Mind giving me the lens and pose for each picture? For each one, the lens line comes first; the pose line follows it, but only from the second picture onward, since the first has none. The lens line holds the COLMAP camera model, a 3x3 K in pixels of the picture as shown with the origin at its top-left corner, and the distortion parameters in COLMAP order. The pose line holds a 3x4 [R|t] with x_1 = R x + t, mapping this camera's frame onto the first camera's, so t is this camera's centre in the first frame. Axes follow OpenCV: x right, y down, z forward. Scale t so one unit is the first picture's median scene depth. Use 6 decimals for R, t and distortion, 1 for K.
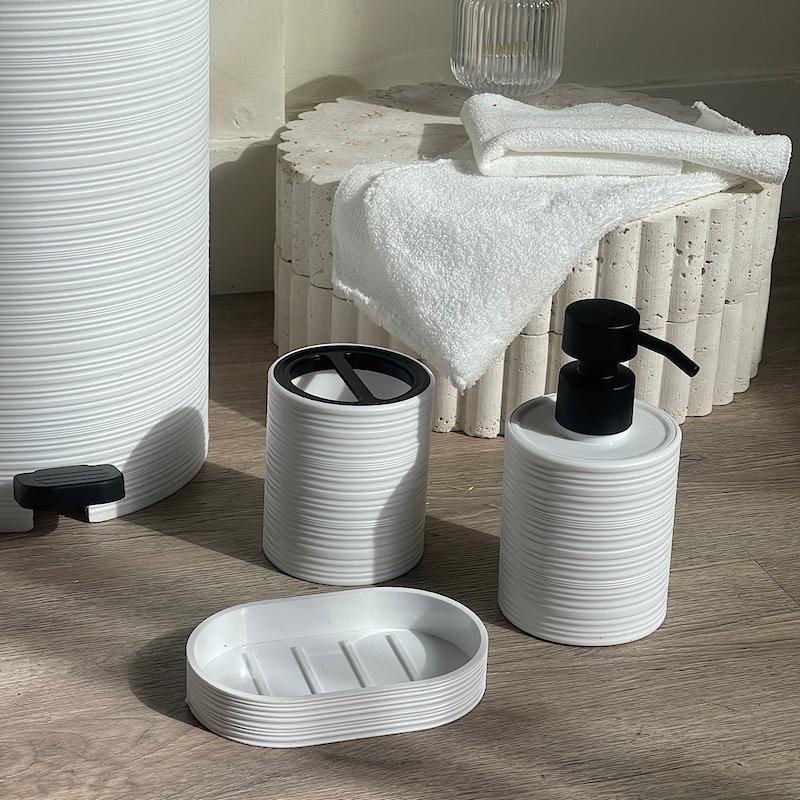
lens RADIAL K [[1955.9, 0, 400.7], [0, 1955.9, 399.6], [0, 0, 1]] dist [0.168302, 0.000000]
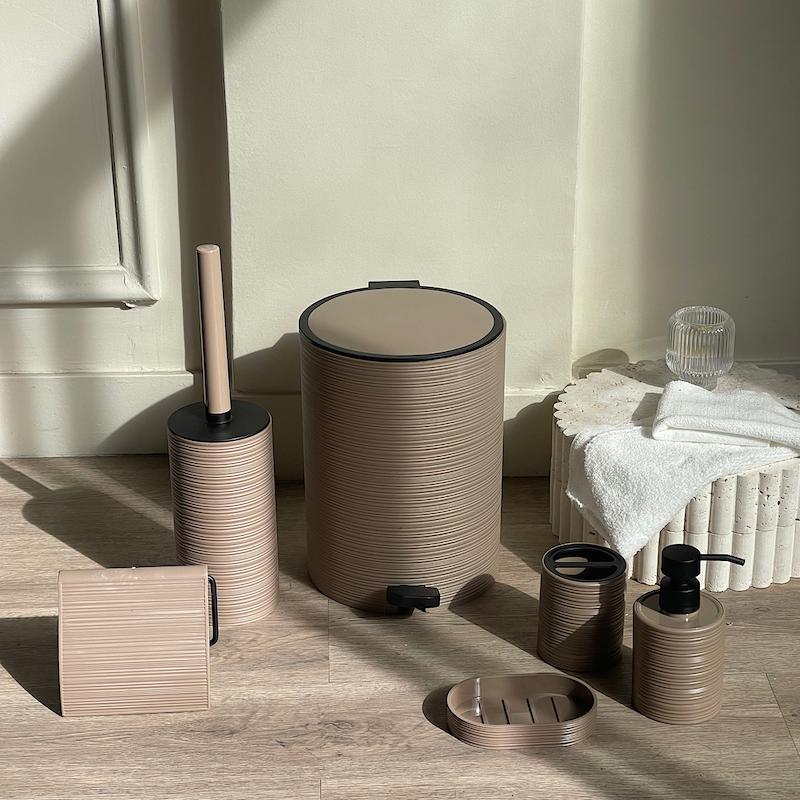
lens RADIAL K [[1955.9, 0, 384.7], [0, 1955.9, 378.3], [0, 0, 1]] dist [0.168302, 0.000000]
pose [[0.959730, 0.070746, -0.271868, 0.292810], [-0.074780, 0.997190, -0.004494, -0.145201], [0.270787, 0.024643, 0.962324, -0.808370]]
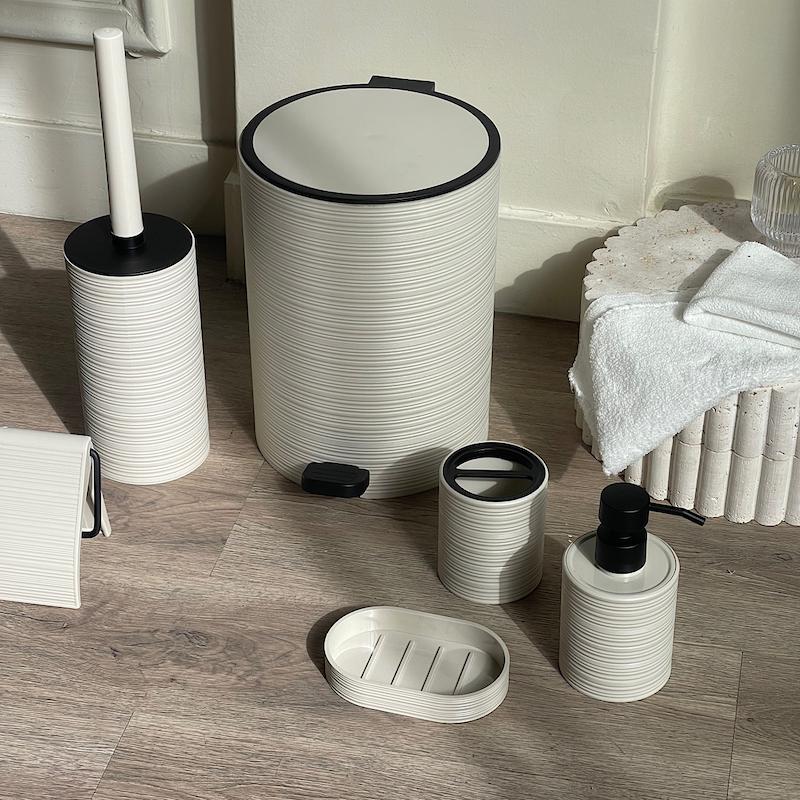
lens RADIAL K [[1955.9, 0, 425.8], [0, 1955.9, 402.4], [0, 0, 1]] dist [0.168302, 0.000000]
pose [[0.865349, 0.257256, -0.430104, 0.505817], [-0.177870, 0.959983, 0.216323, -0.334627], [0.468543, -0.110693, 0.876478, -0.329524]]
